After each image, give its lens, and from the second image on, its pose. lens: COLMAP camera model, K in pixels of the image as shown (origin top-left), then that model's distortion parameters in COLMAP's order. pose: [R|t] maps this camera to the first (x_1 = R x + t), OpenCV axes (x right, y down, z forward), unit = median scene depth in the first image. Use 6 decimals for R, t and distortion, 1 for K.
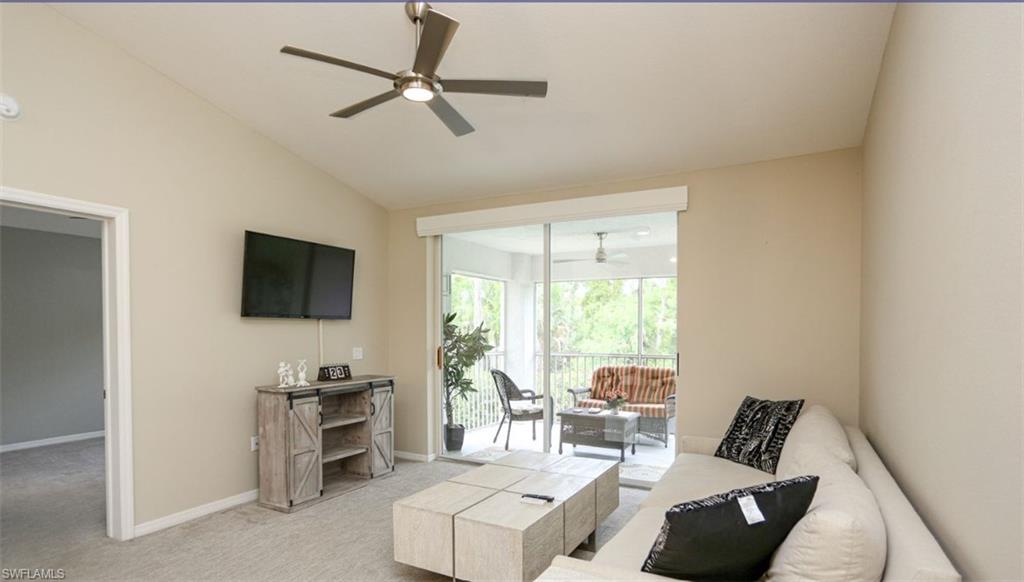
lens RADIAL K [[517.0, 0, 517.4], [0, 517.0, 318.2], [0, 0, 1]] dist [-0.056917, 0.028975]
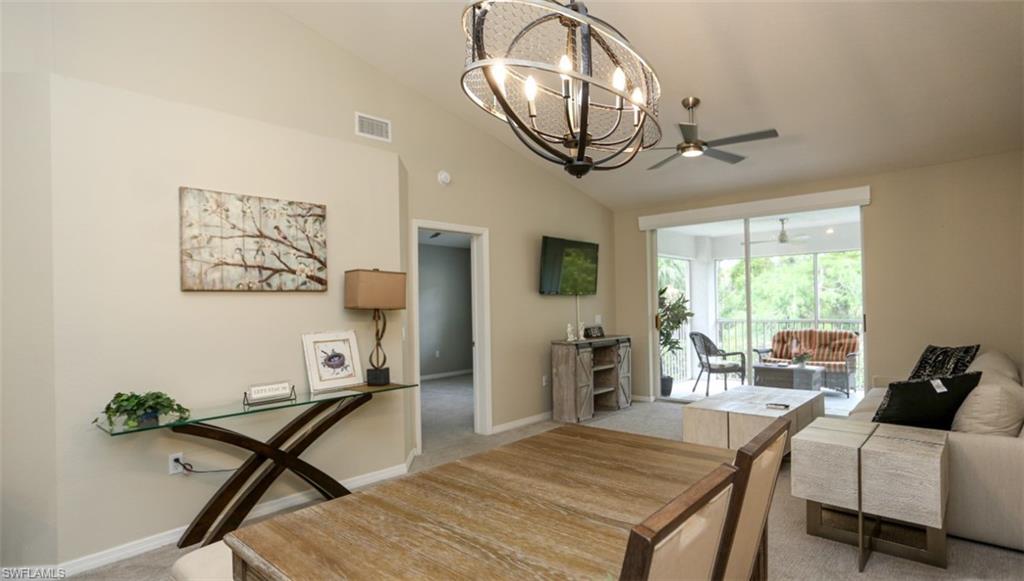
lens RADIAL K [[519.5, 0, 533.3], [0, 519.5, 287.0], [0, 0, 1]] dist [-0.001102, 0.000616]
pose [[0.976394, -0.028892, -0.214057, -0.193827], [0.026020, 0.999530, -0.016226, 0.000749], [0.214425, 0.010274, 0.976686, -0.399128]]
